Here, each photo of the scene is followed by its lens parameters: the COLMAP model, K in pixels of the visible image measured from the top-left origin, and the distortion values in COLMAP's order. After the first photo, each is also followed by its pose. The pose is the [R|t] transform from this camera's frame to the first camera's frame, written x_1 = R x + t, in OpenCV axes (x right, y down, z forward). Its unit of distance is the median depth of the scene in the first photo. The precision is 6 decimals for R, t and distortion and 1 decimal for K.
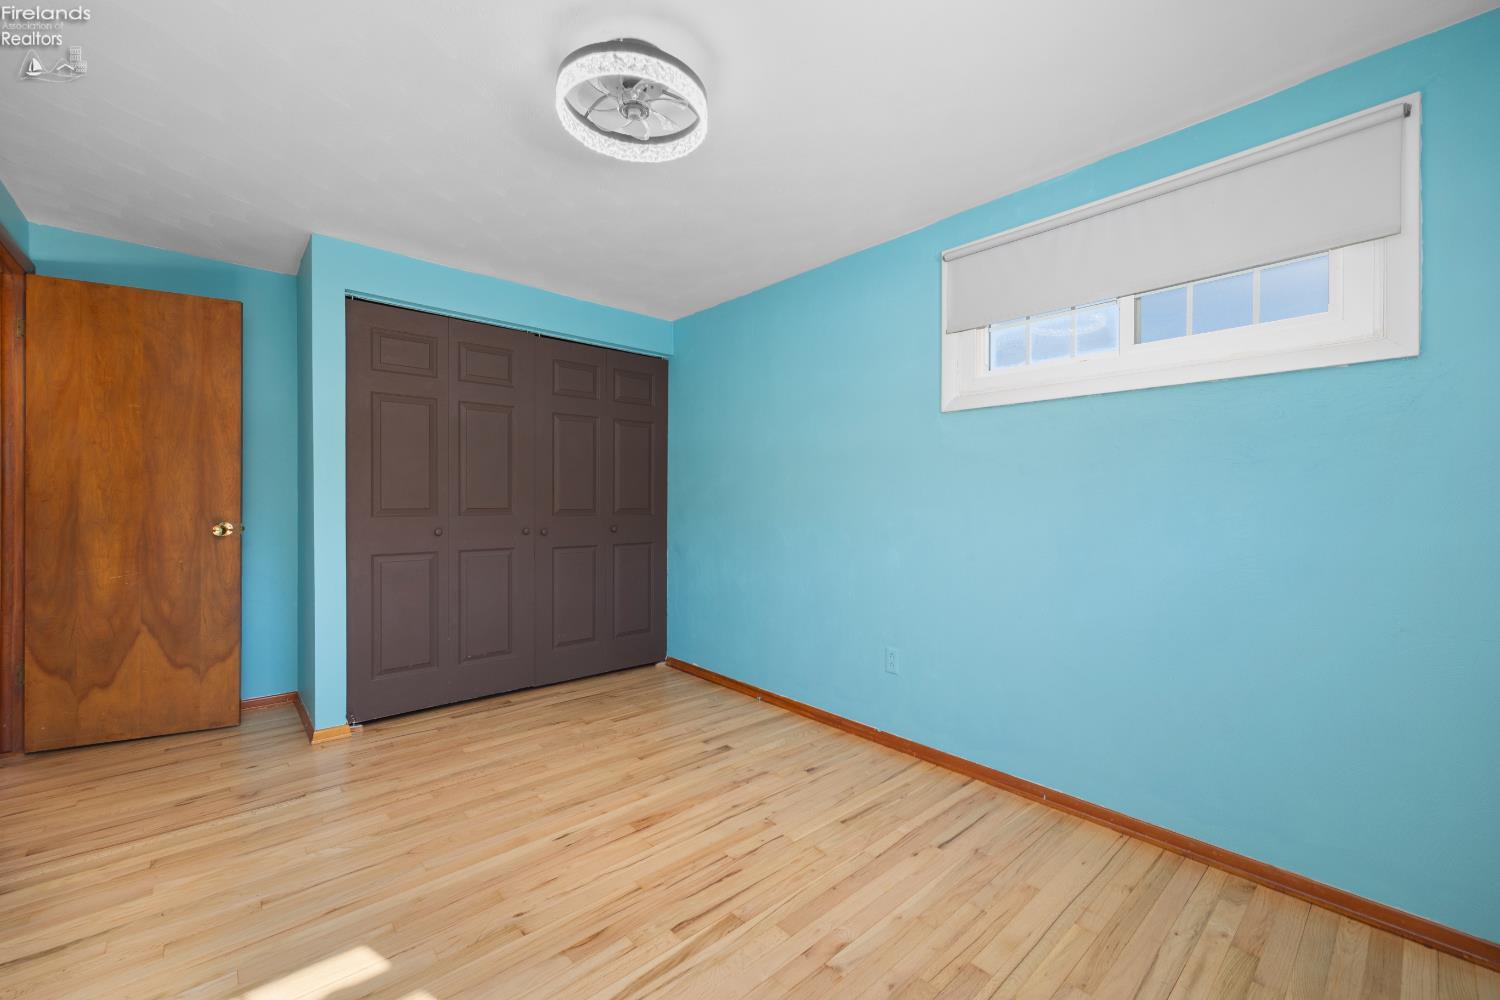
lens RADIAL K [[595.3, 0, 745.4], [0, 595.3, 501.4], [0, 0, 1]] dist [0.001936, -0.001005]
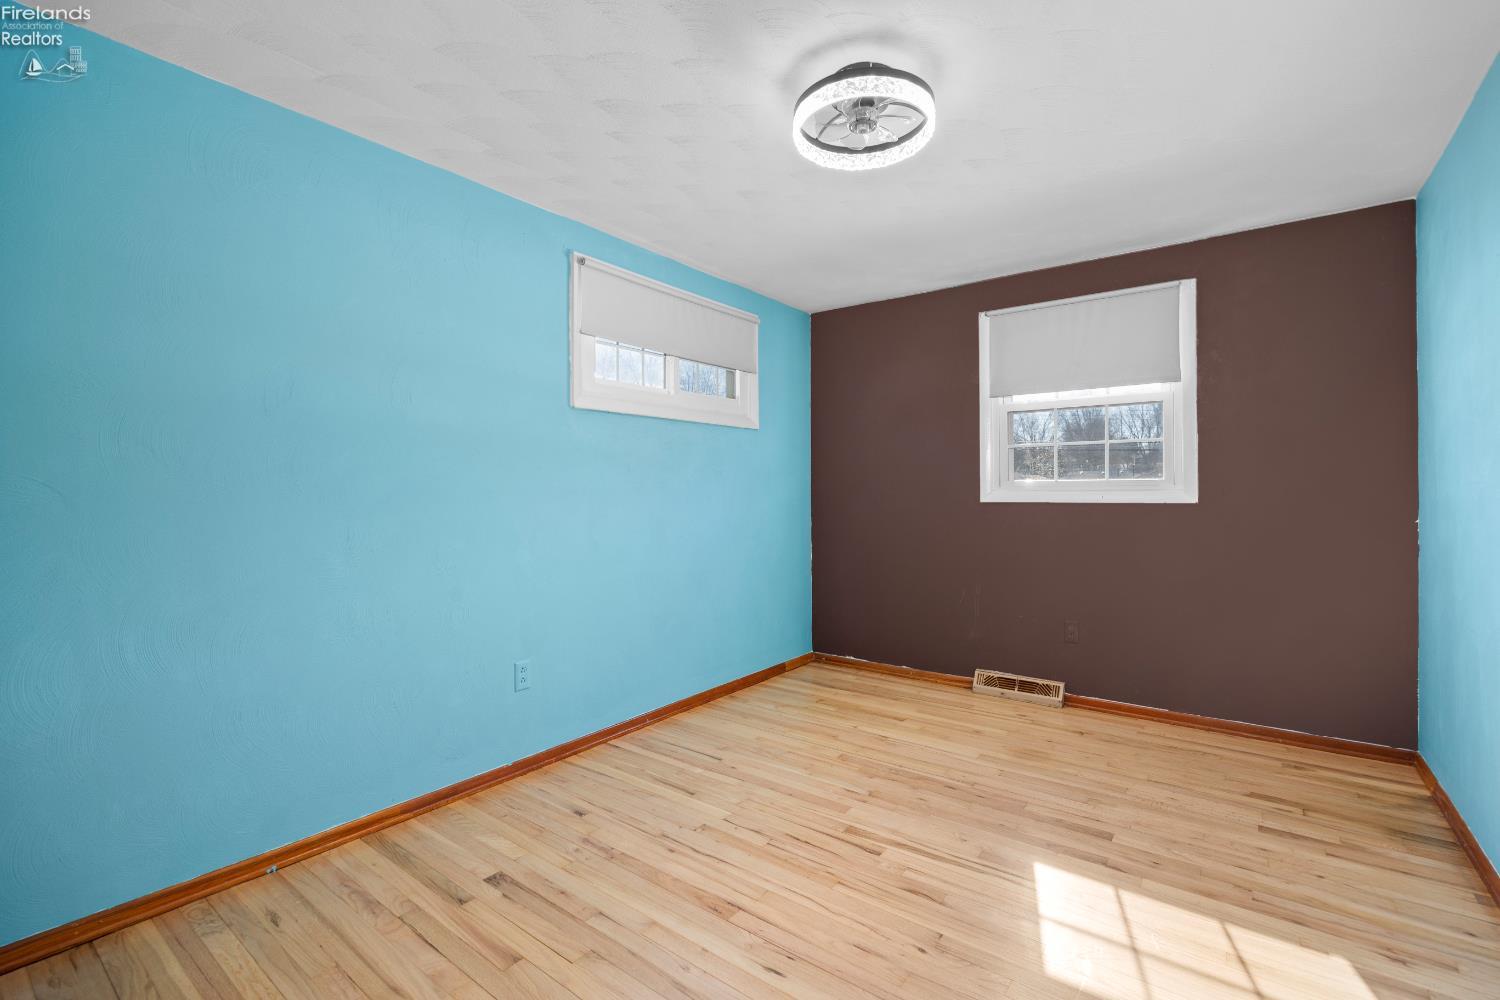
lens RADIAL K [[655.0, 0, 749.4], [0, 655.0, 492.8], [0, 0, 1]] dist [-0.019949, 0.000719]
pose [[-0.186767, -0.004226, 0.982395, -0.950568], [0.007039, 0.999959, 0.005640, -0.008169], [-0.982379, 0.007969, -0.186730, 1.052662]]
